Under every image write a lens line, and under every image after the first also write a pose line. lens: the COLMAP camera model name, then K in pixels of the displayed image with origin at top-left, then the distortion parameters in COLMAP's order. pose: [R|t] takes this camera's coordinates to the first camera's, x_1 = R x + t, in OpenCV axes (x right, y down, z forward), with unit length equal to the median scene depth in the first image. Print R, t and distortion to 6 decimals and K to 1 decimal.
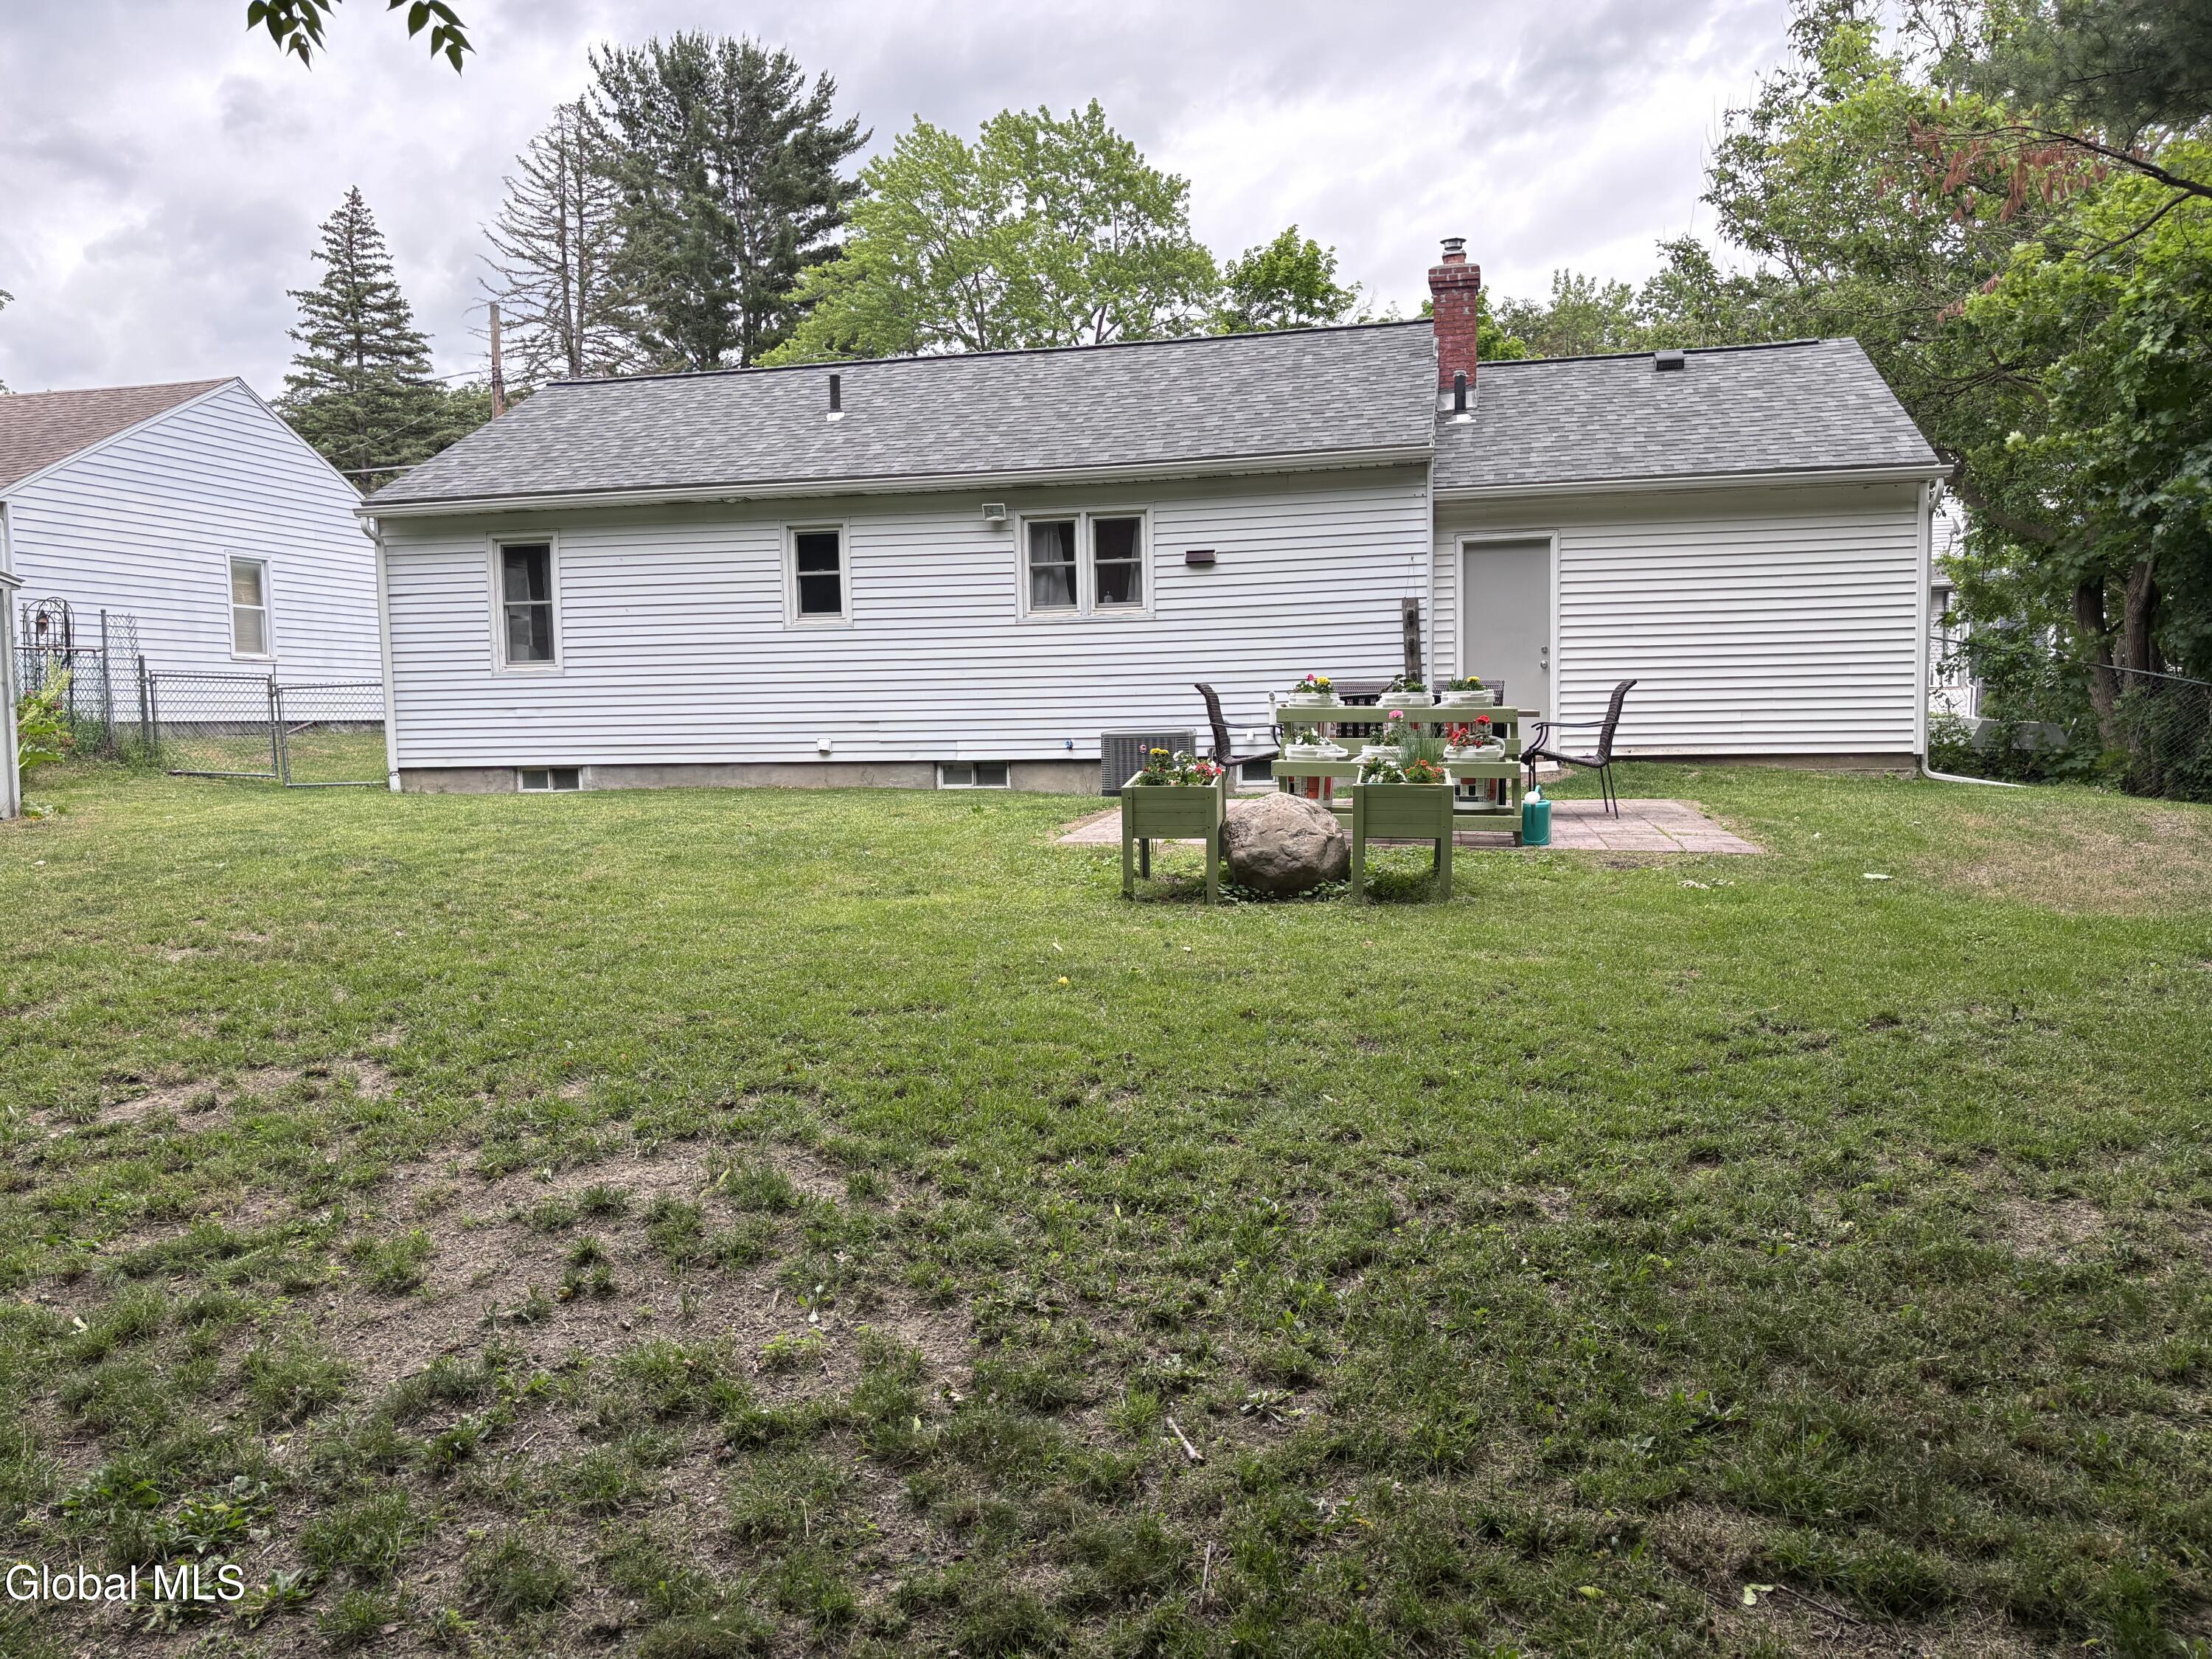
lens RADIAL K [[1675.4, 0, 1098.6], [0, 1675.4, 841.2], [0, 0, 1]] dist [0.035436, -0.028180]
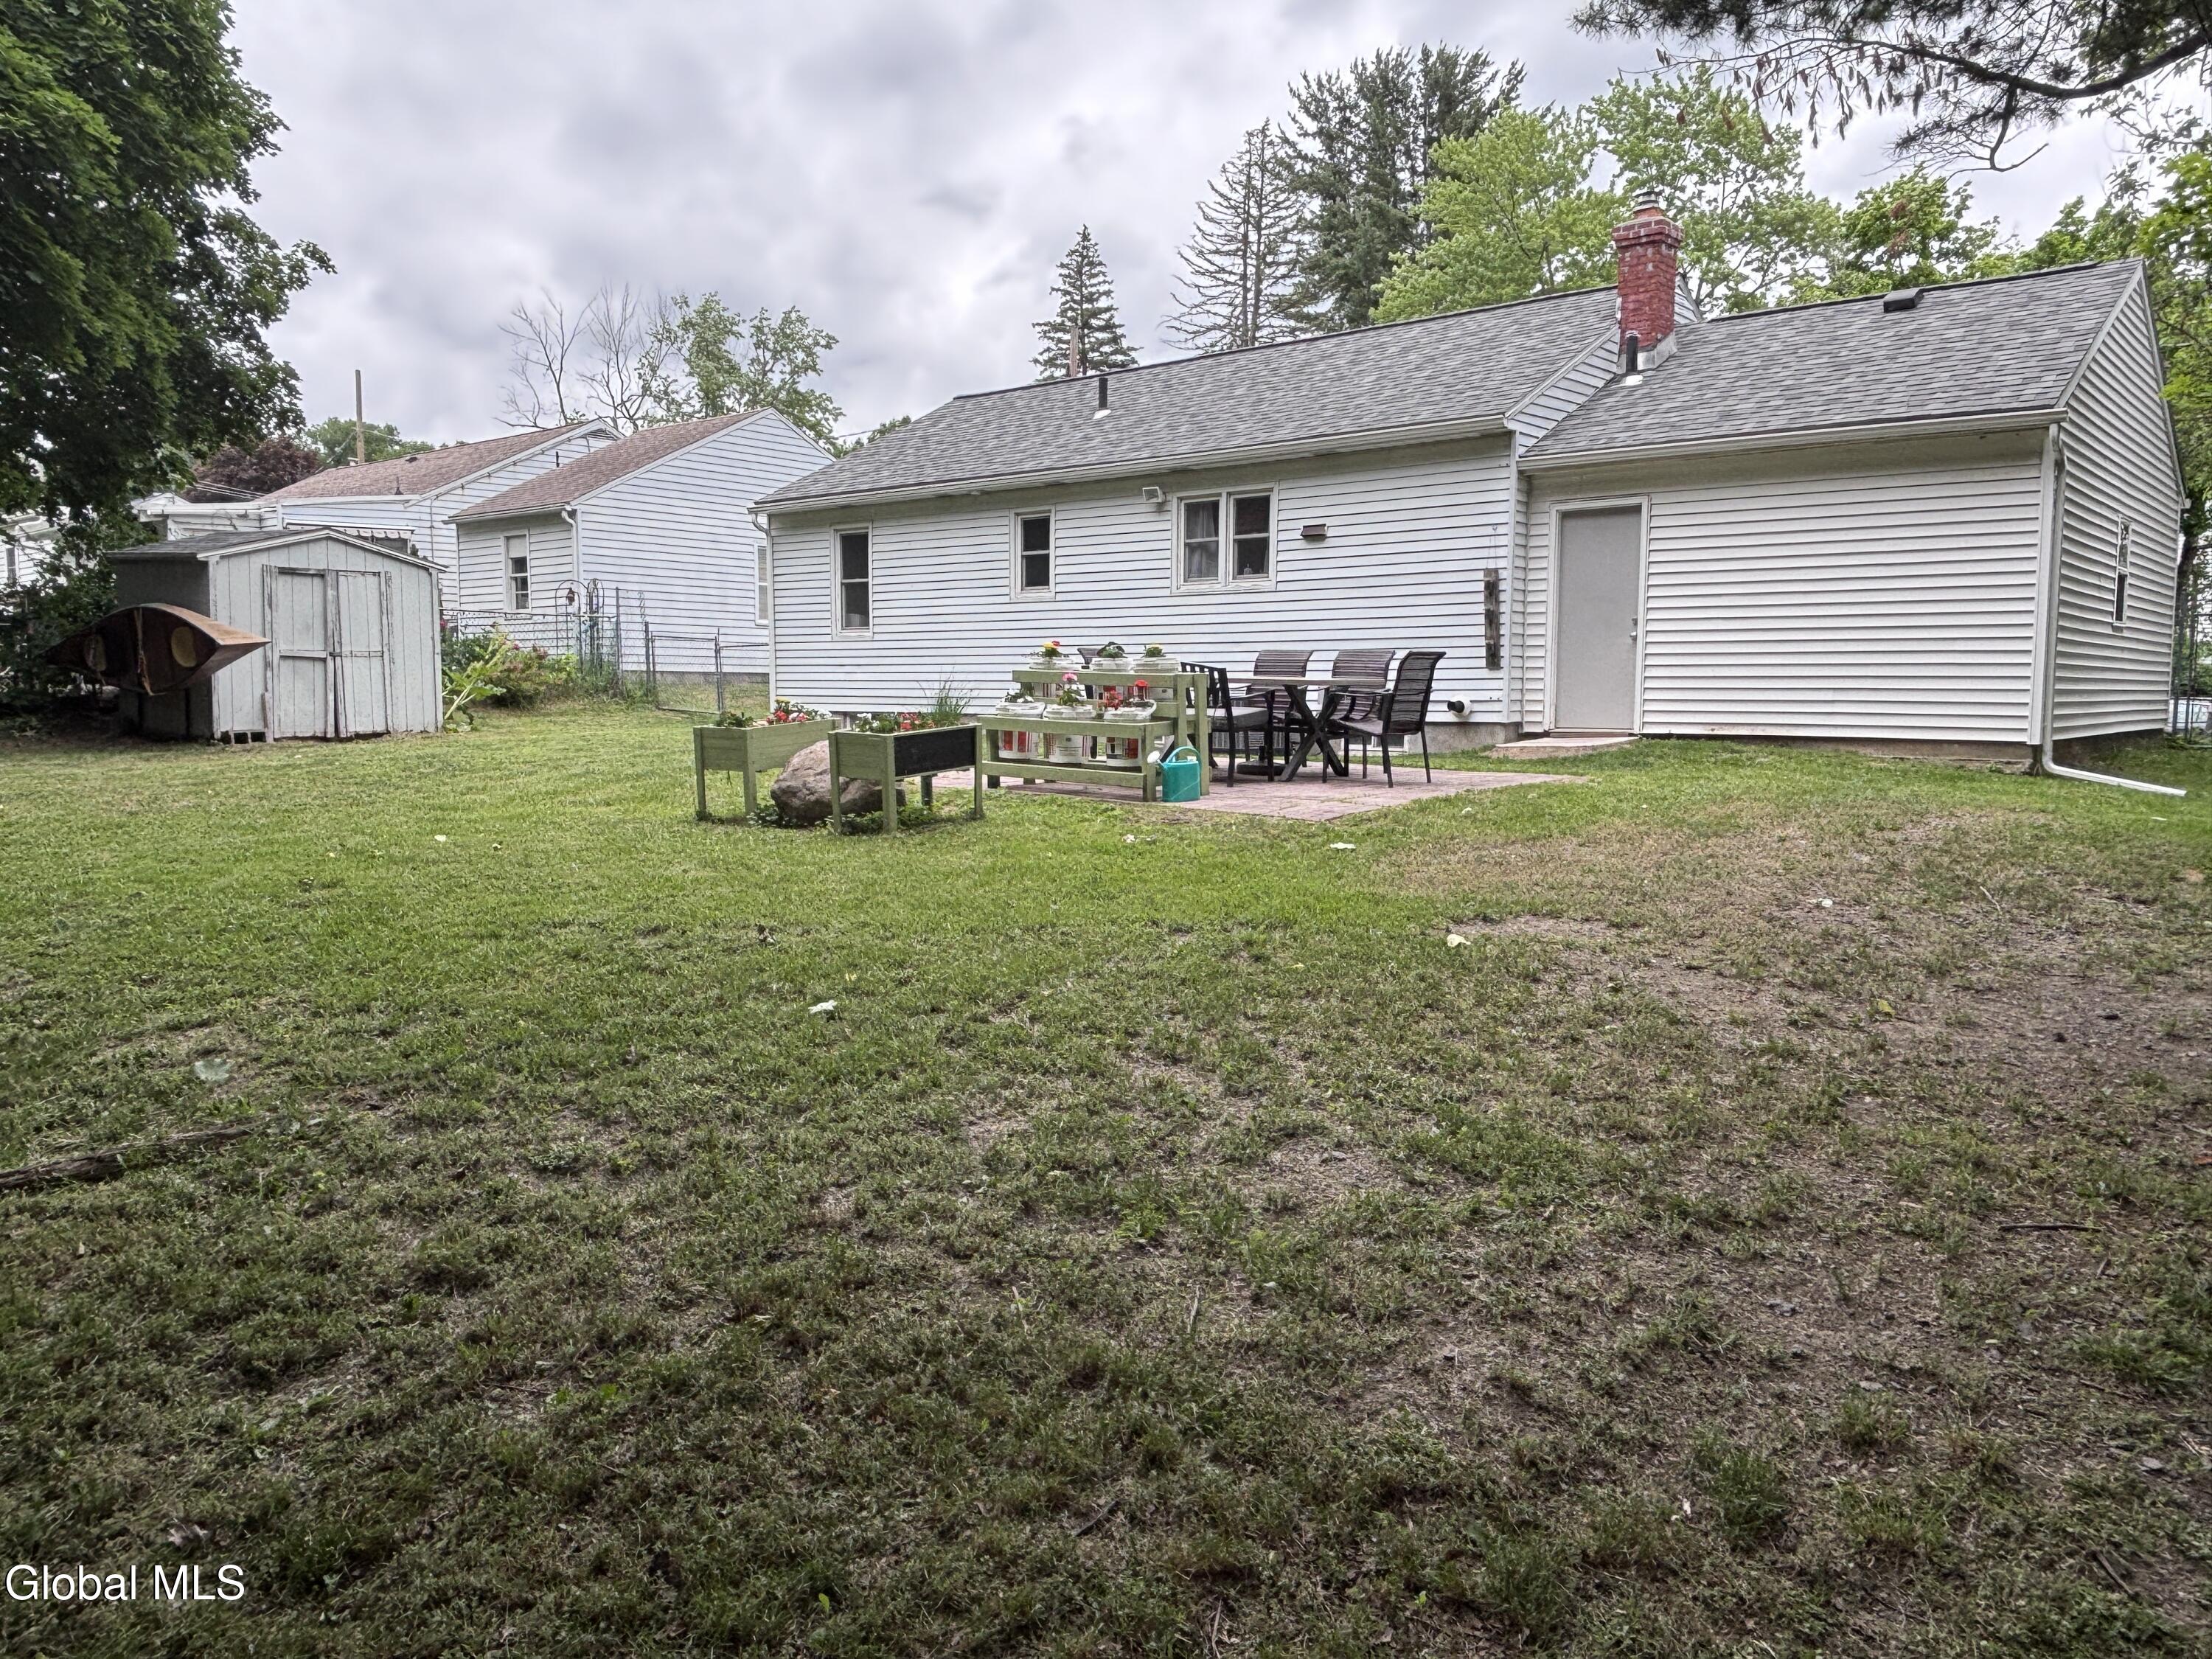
lens RADIAL K [[1589.4, 0, 1094.2], [0, 1589.4, 826.8], [0, 0, 1]] dist [0.023735, -0.047005]
pose [[0.884680, 0.064640, -0.461697, 0.368993], [-0.057406, 0.997909, 0.029714, -0.005047], [0.462652, 0.000216, 0.886540, 0.042832]]
